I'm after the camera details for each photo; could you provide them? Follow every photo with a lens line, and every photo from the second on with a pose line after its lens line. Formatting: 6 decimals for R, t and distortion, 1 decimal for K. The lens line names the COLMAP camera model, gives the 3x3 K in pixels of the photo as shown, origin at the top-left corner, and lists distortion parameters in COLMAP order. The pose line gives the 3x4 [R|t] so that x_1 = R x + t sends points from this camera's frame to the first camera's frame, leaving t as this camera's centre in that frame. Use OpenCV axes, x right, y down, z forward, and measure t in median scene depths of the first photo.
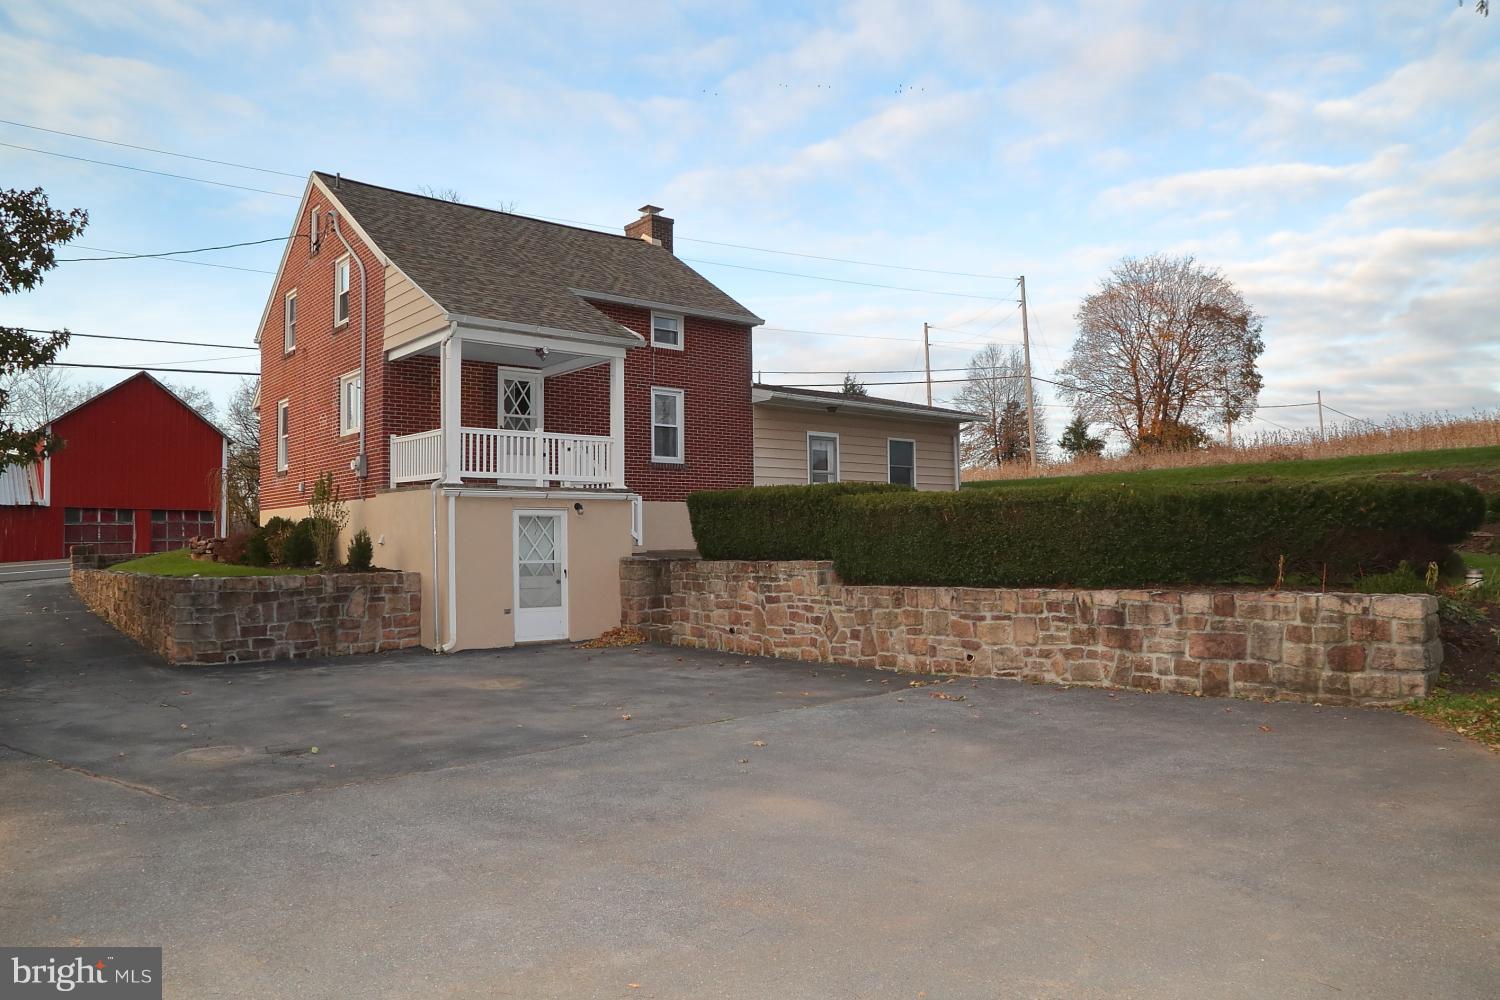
lens RADIAL K [[1015.0, 0, 741.0], [0, 1015.0, 511.0], [0, 0, 1]] dist [-0.136948, 0.067265]
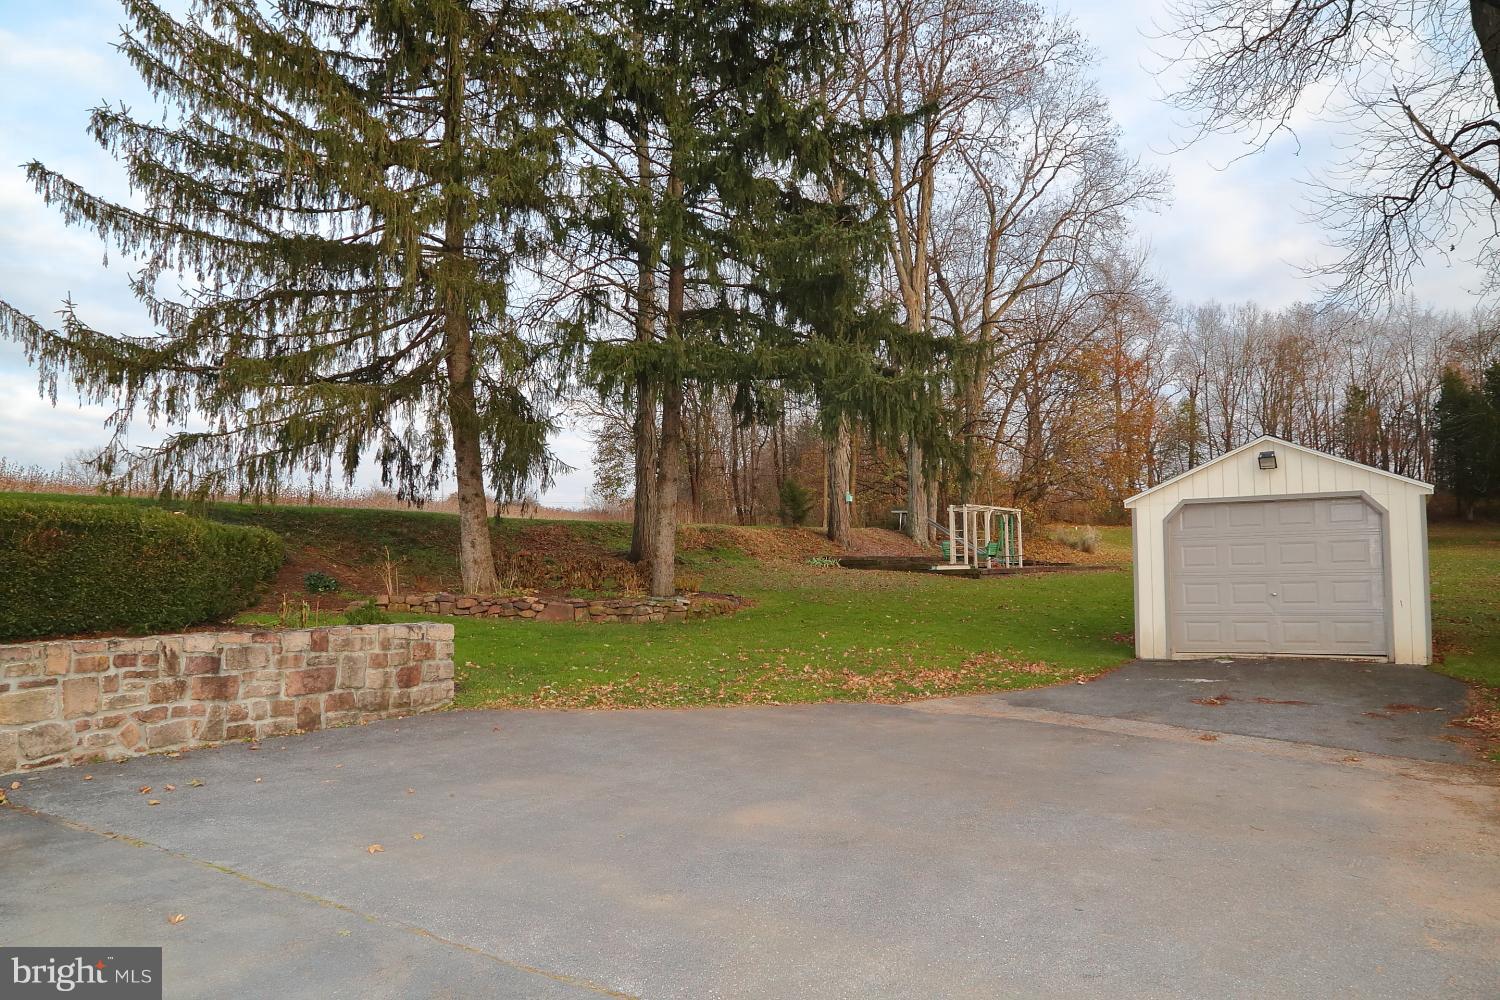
lens RADIAL K [[1015.0, 0, 741.0], [0, 1015.0, 511.0], [0, 0, 1]] dist [-0.136948, 0.067265]
pose [[-0.278495, 0.078618, 0.957215, -0.611873], [-0.018699, 0.996011, -0.087245, 0.039370], [-0.960256, -0.042196, -0.275914, 0.818401]]
